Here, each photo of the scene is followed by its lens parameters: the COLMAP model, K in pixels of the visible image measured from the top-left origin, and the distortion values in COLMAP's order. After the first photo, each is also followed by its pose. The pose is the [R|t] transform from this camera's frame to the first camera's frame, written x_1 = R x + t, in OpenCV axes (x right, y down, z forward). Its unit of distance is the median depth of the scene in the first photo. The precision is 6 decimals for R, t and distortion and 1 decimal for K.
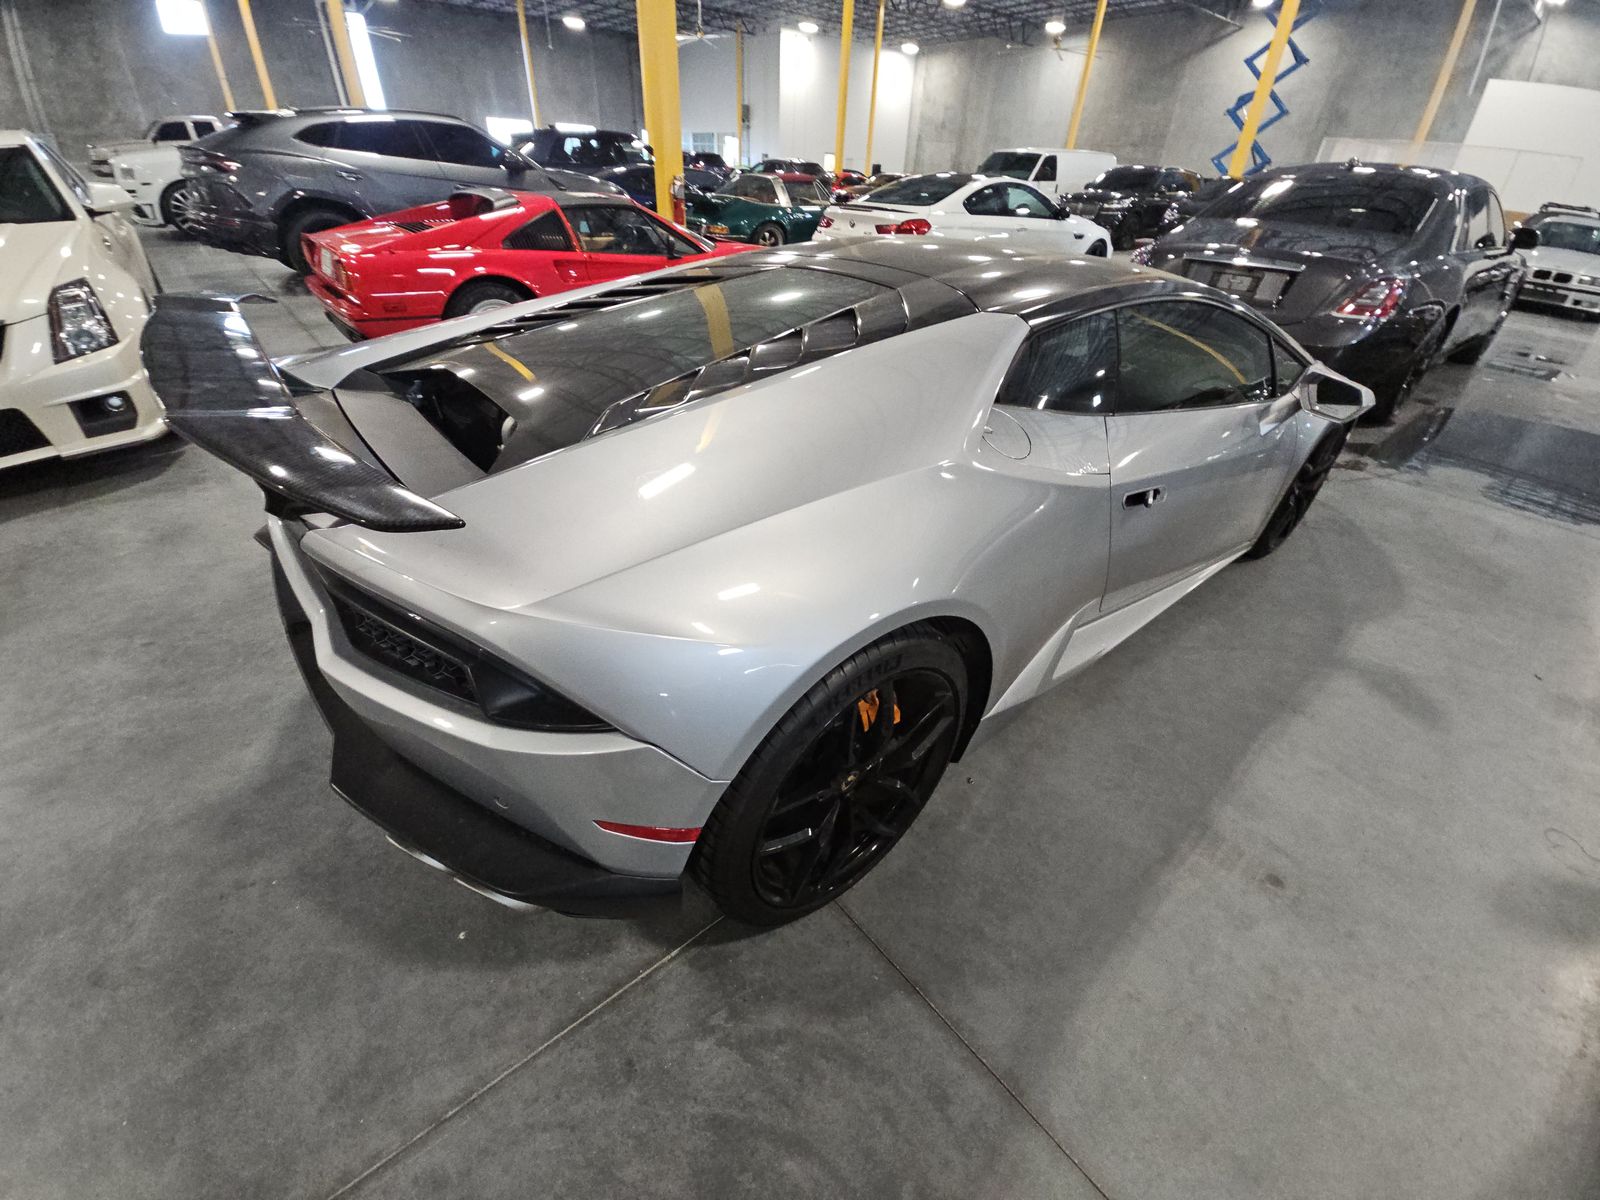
lens RADIAL K [[648.8, 0, 795.8], [0, 648.8, 602.5], [0, 0, 1]] dist [0.021911, -0.014848]
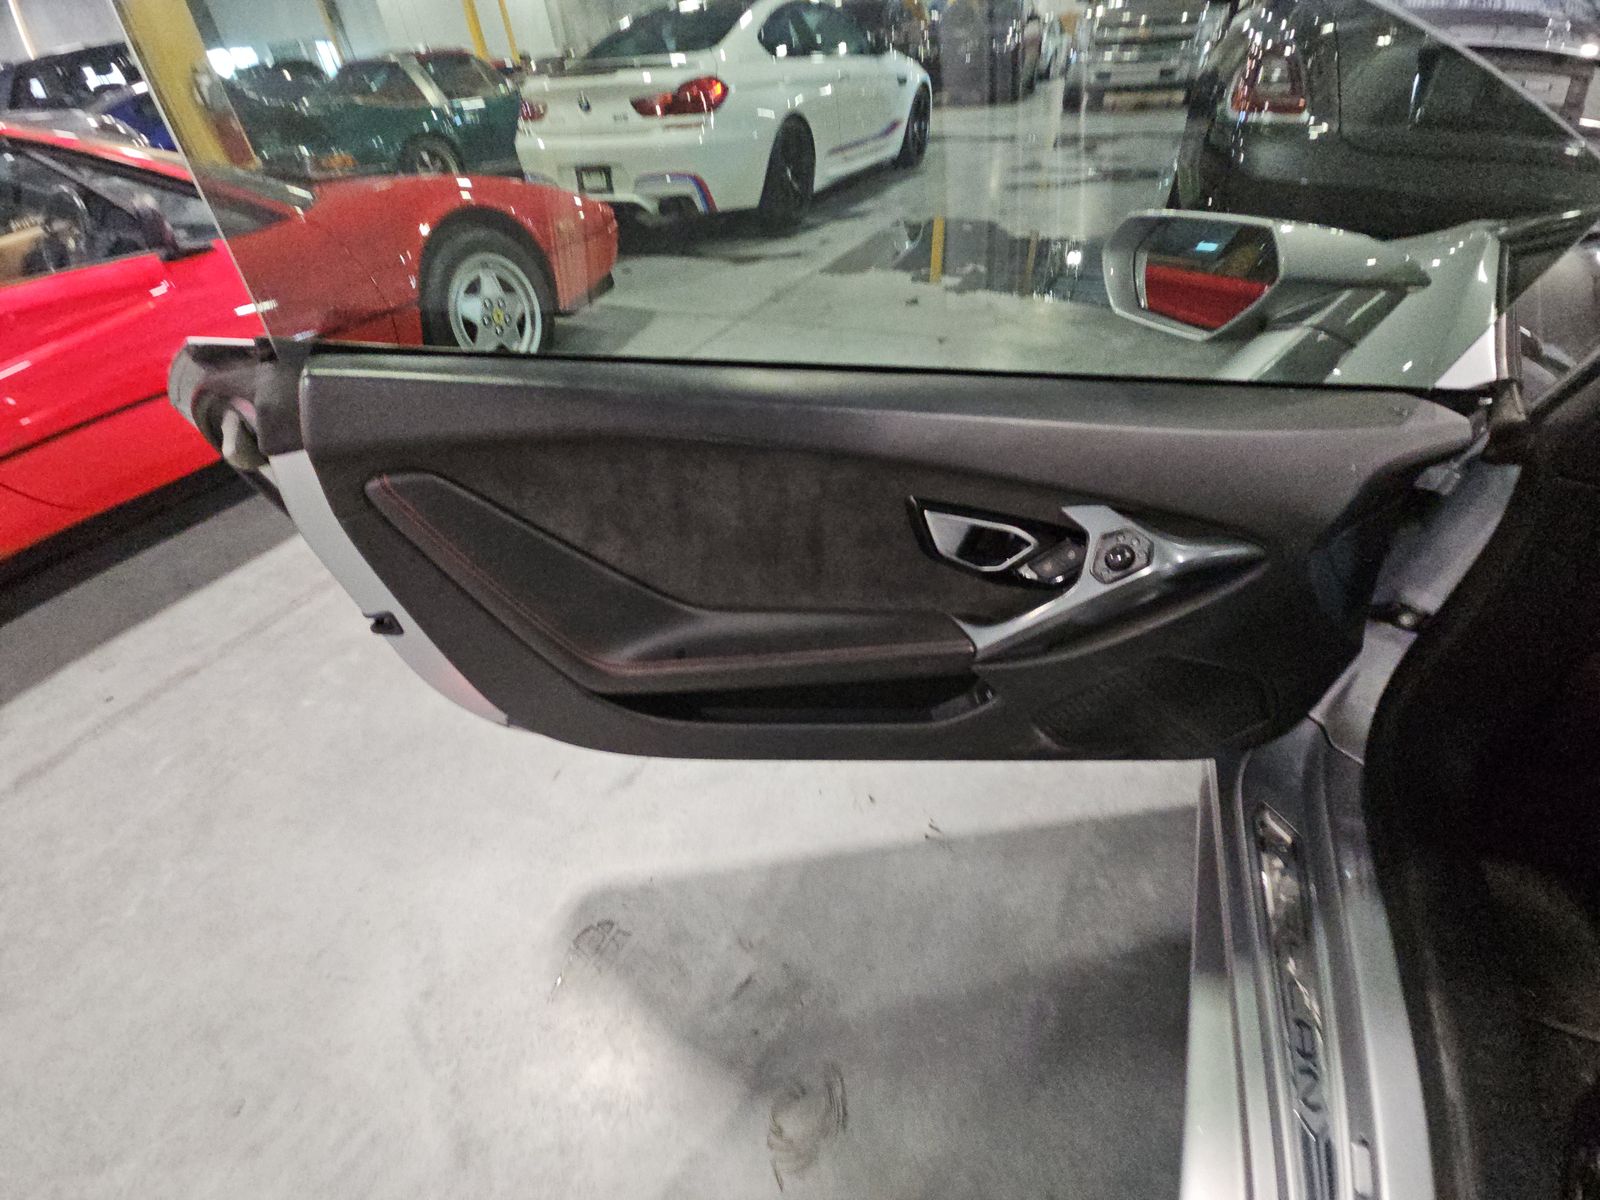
lens RADIAL K [[648.8, 0, 795.8], [0, 648.8, 602.5], [0, 0, 1]] dist [0.021911, -0.014848]
pose [[0.908800, -0.338810, 0.243497, -0.020725], [0.309510, 0.938812, 0.151113, -0.161749], [-0.279796, -0.061967, 0.958057, 0.298512]]
